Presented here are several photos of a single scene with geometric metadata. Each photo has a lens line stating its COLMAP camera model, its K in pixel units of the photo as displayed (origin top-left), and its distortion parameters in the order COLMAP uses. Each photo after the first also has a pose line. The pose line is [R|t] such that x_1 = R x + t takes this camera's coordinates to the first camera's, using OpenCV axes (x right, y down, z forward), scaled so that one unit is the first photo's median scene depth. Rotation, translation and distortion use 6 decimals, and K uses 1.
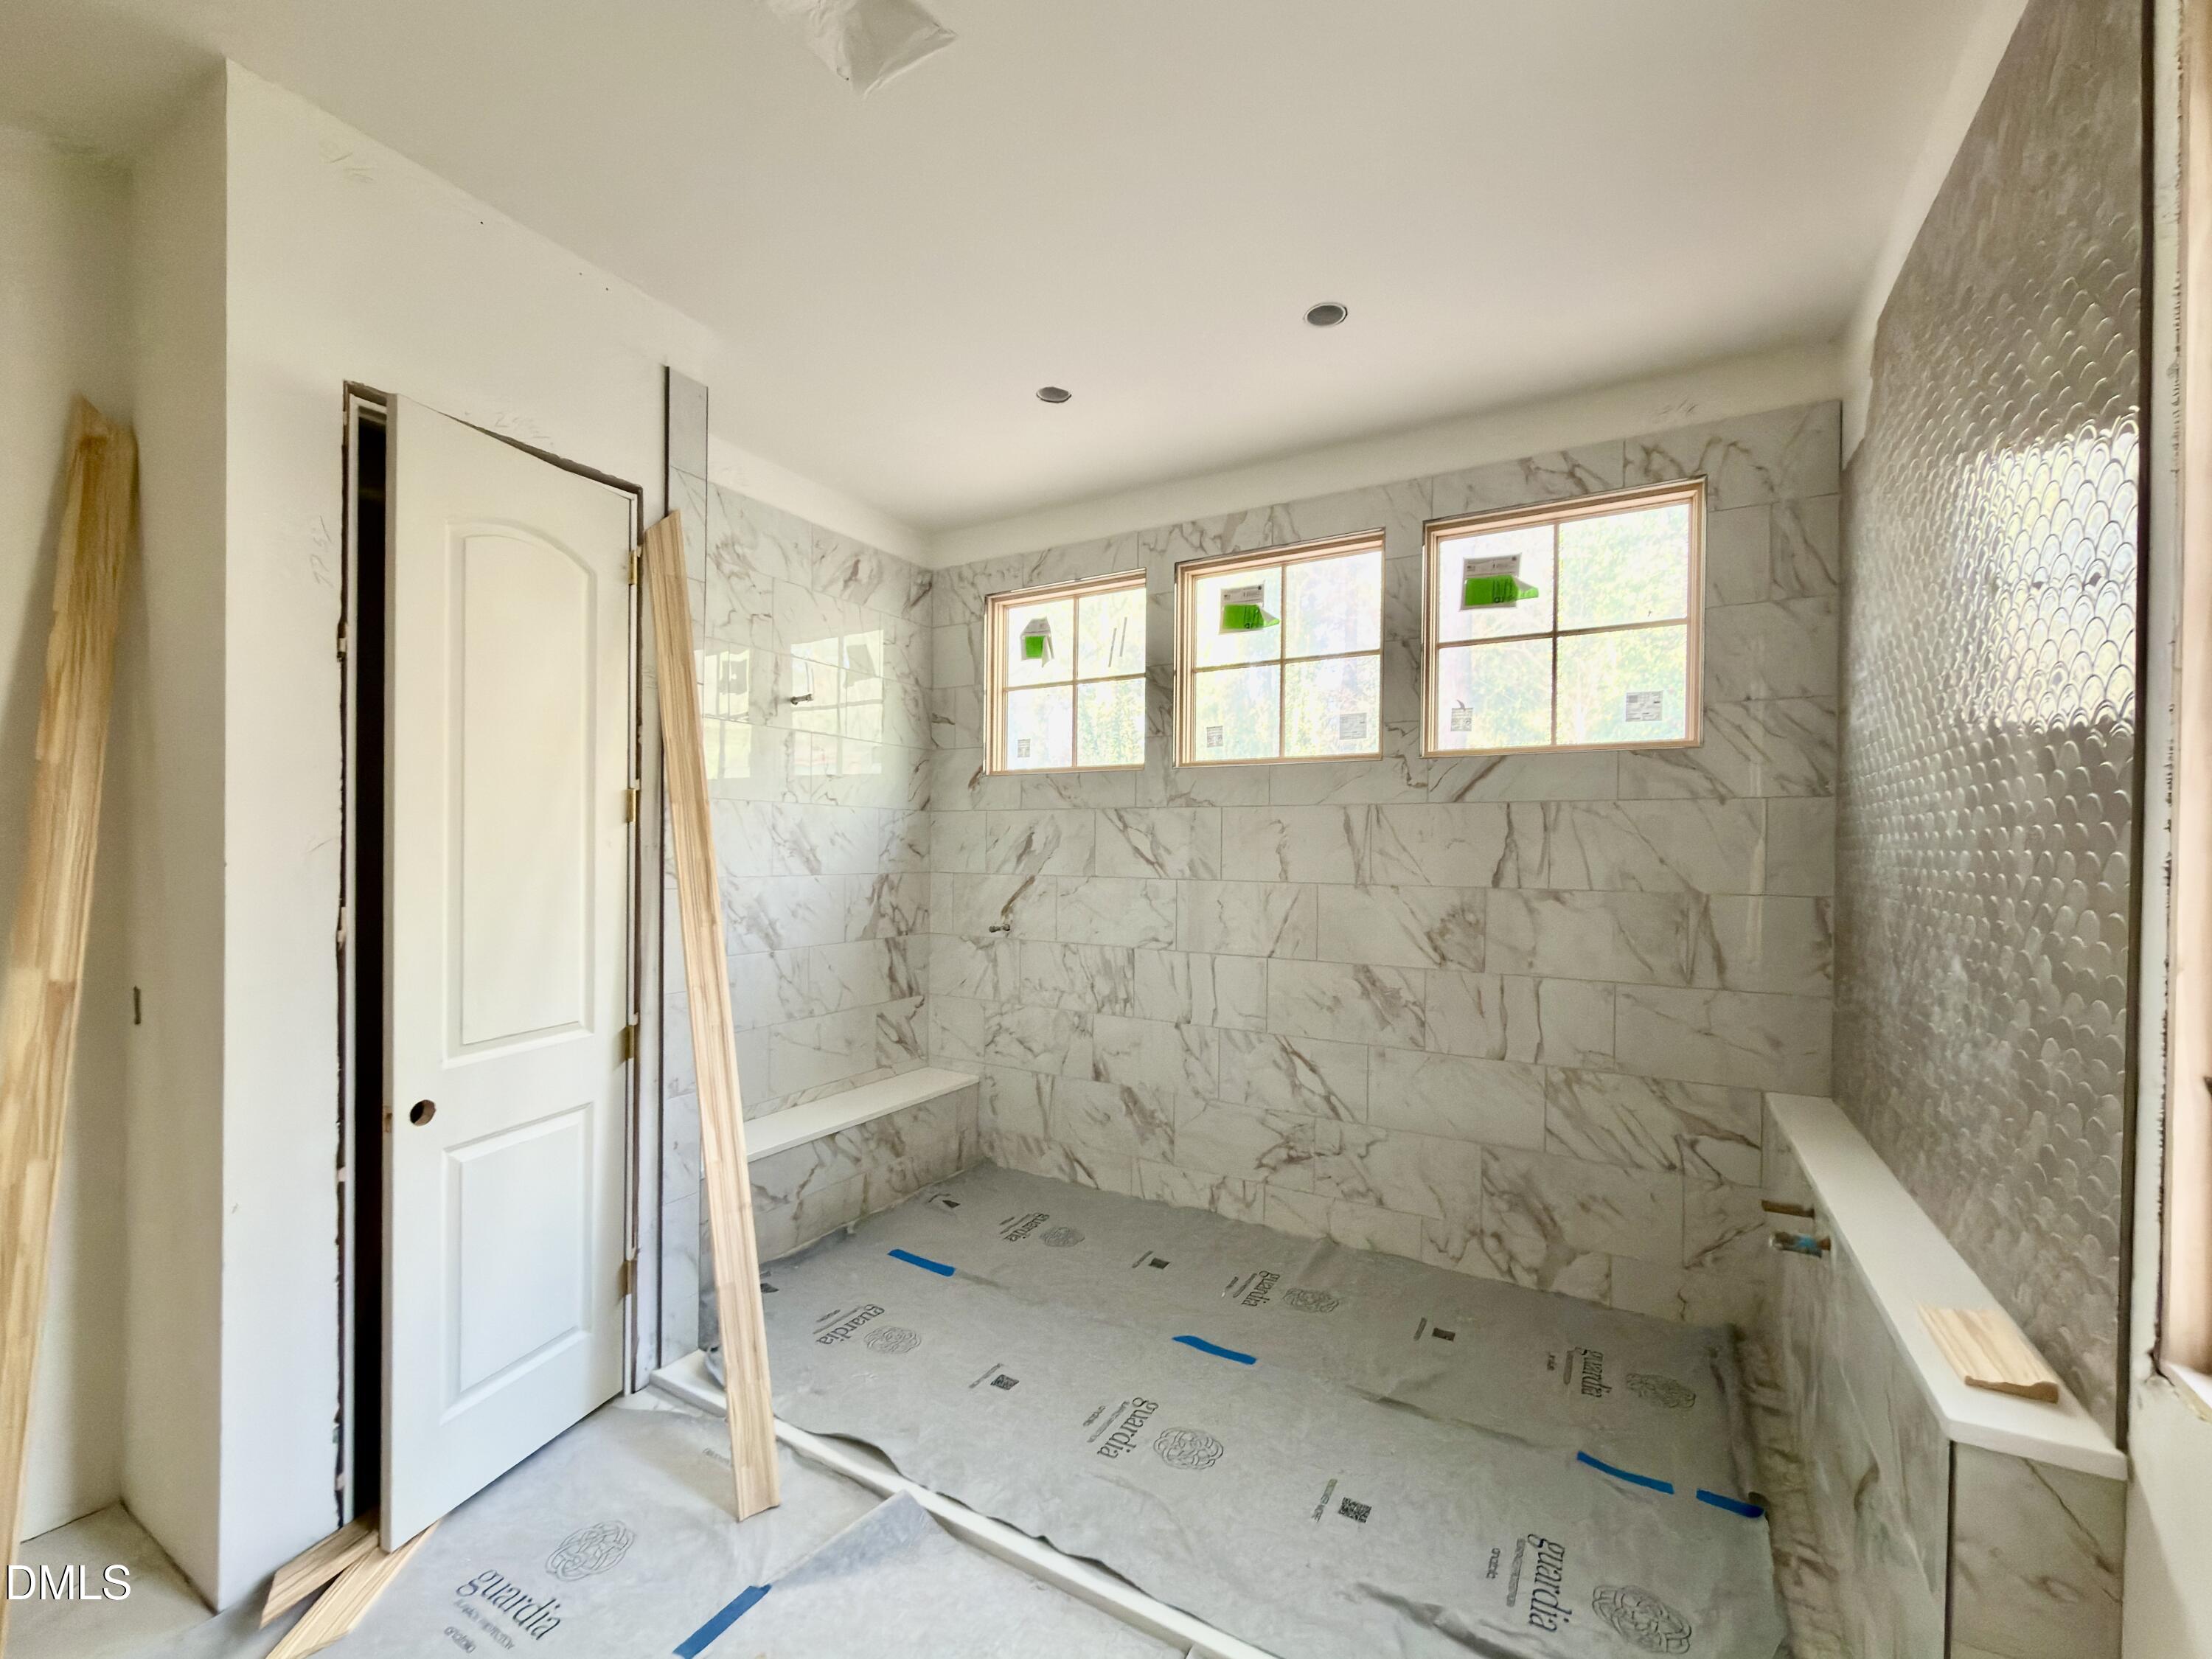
lens RADIAL K [[881.6, 0, 1111.2], [0, 881.6, 848.9], [0, 0, 1]] dist [-0.000338, -0.000098]
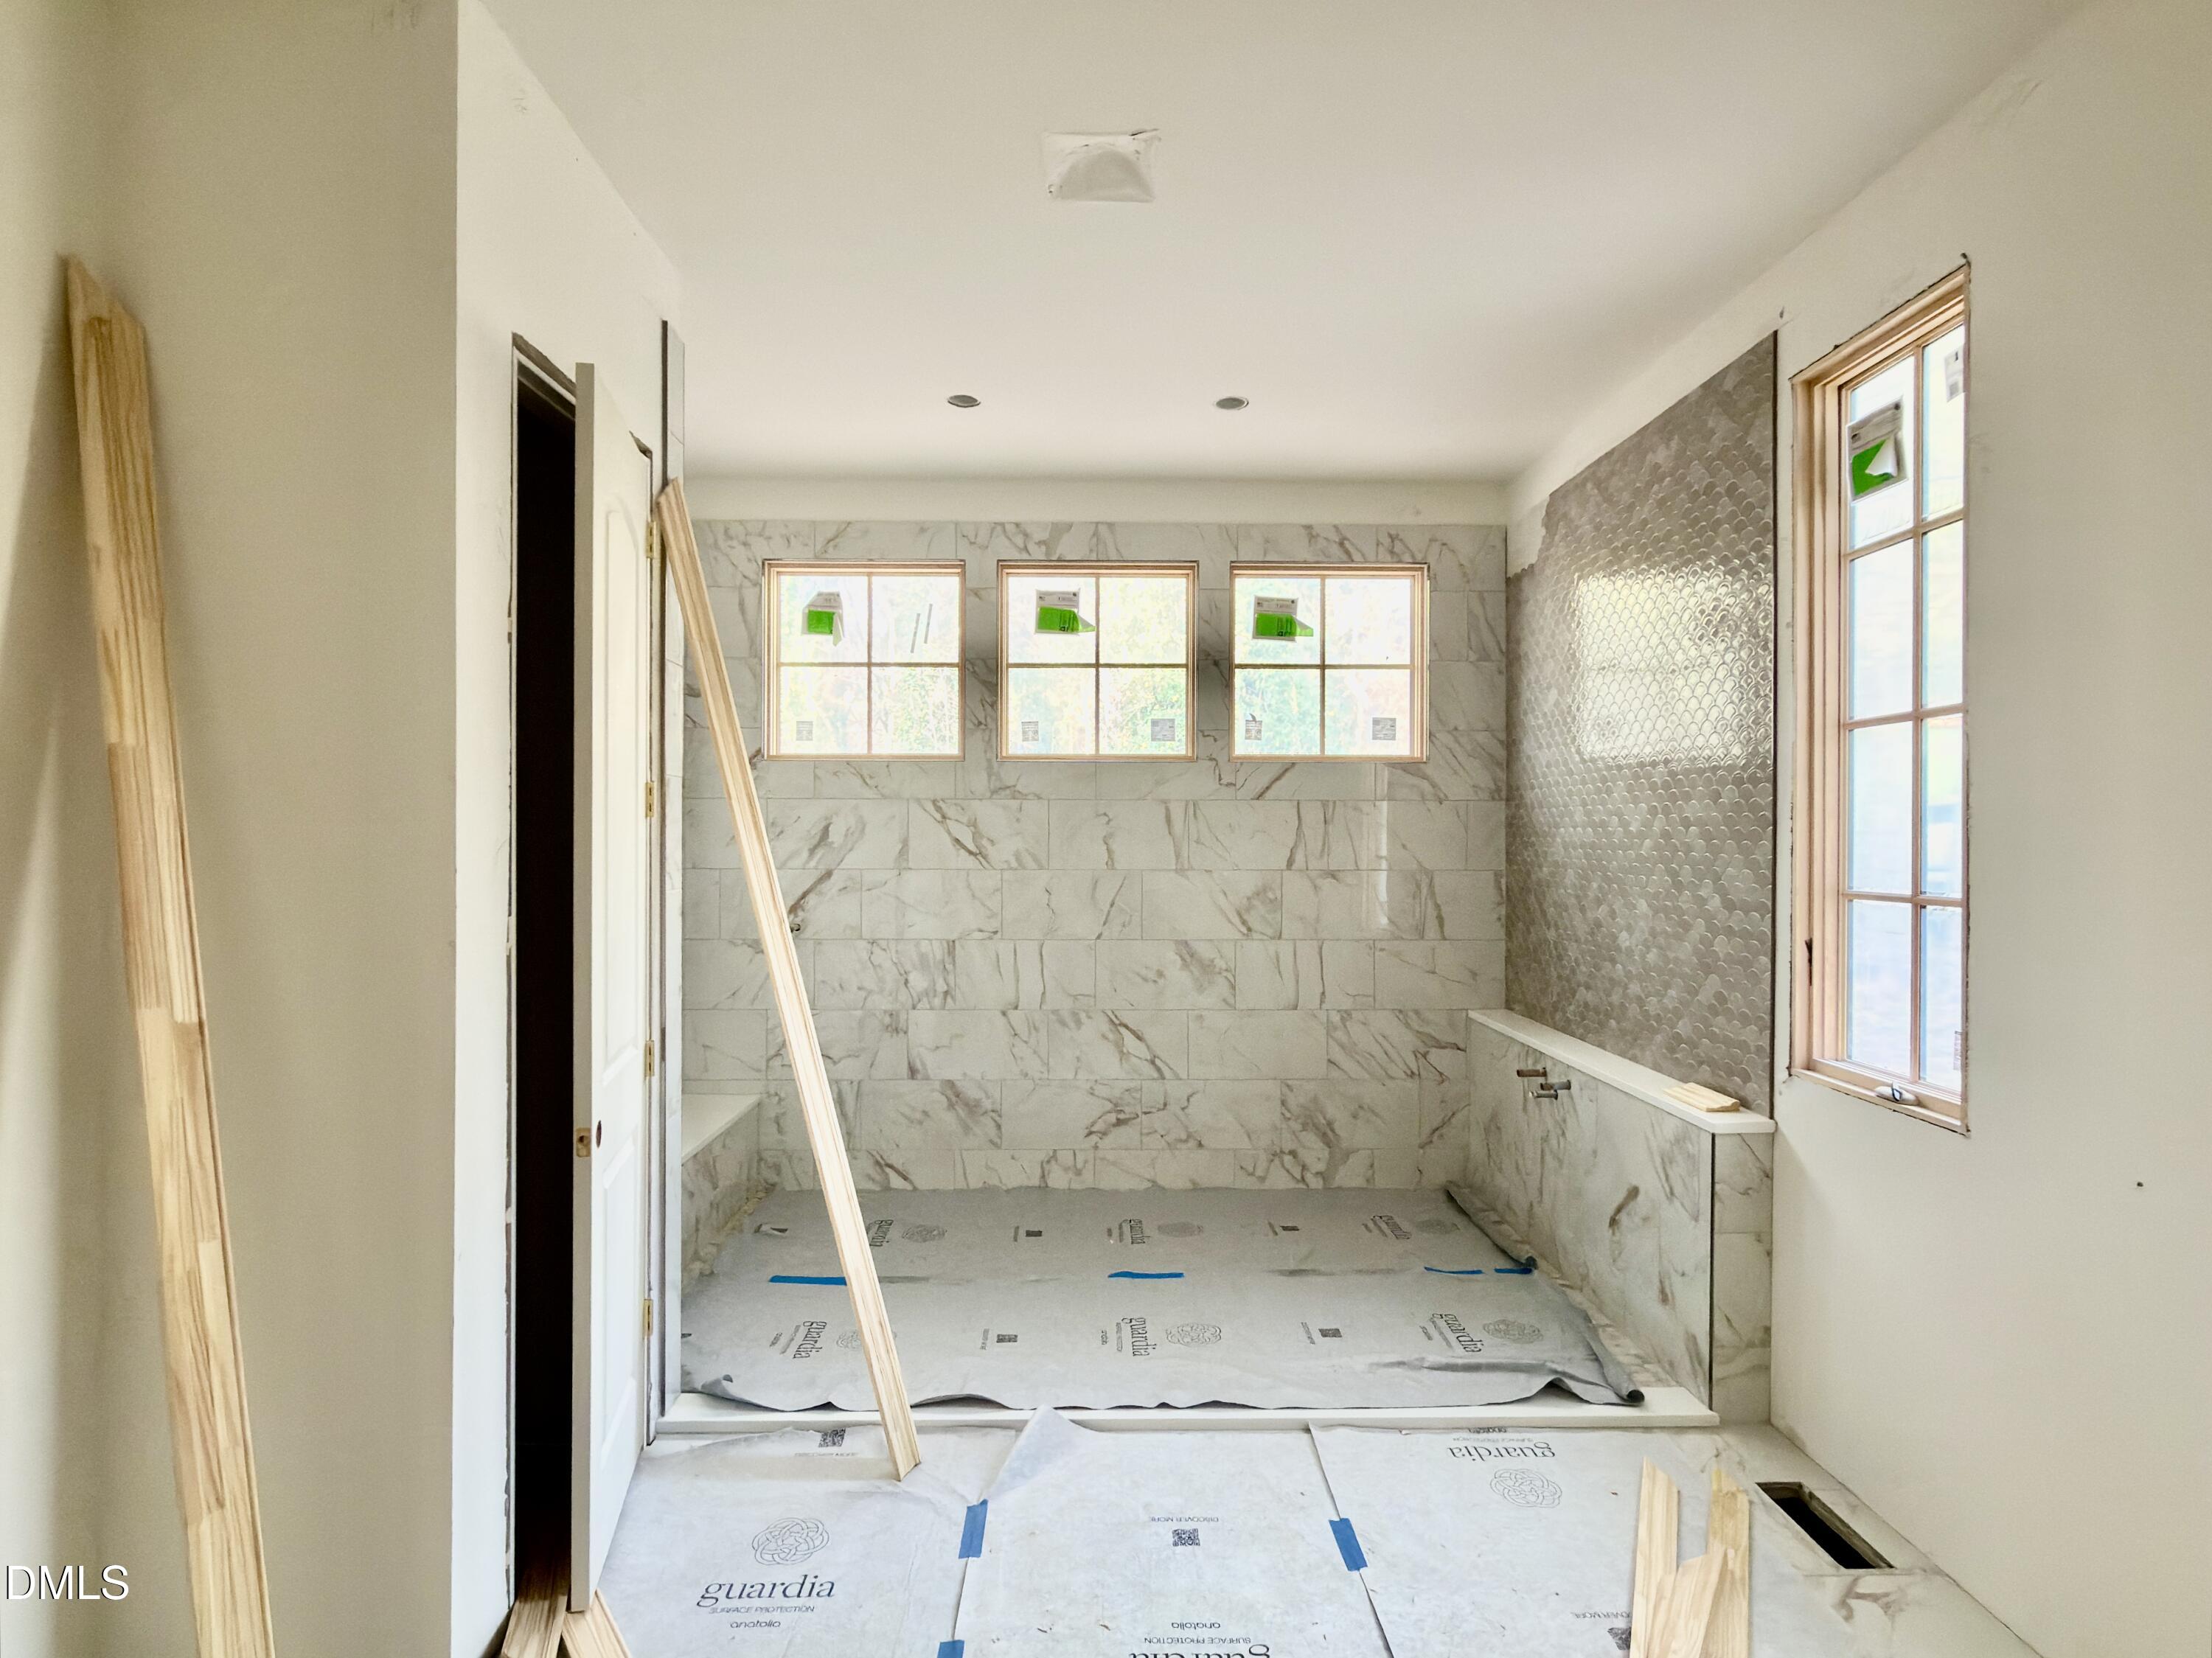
lens RADIAL K [[1049.3, 0, 1103.1], [0, 1049.3, 830.9], [0, 0, 1]] dist [-0.004449, -0.000154]
pose [[0.864406, -0.004396, 0.502775, -0.527017], [0.005806, 0.999982, -0.001239, -0.009797], [-0.502760, 0.003990, 0.864417, -0.134262]]
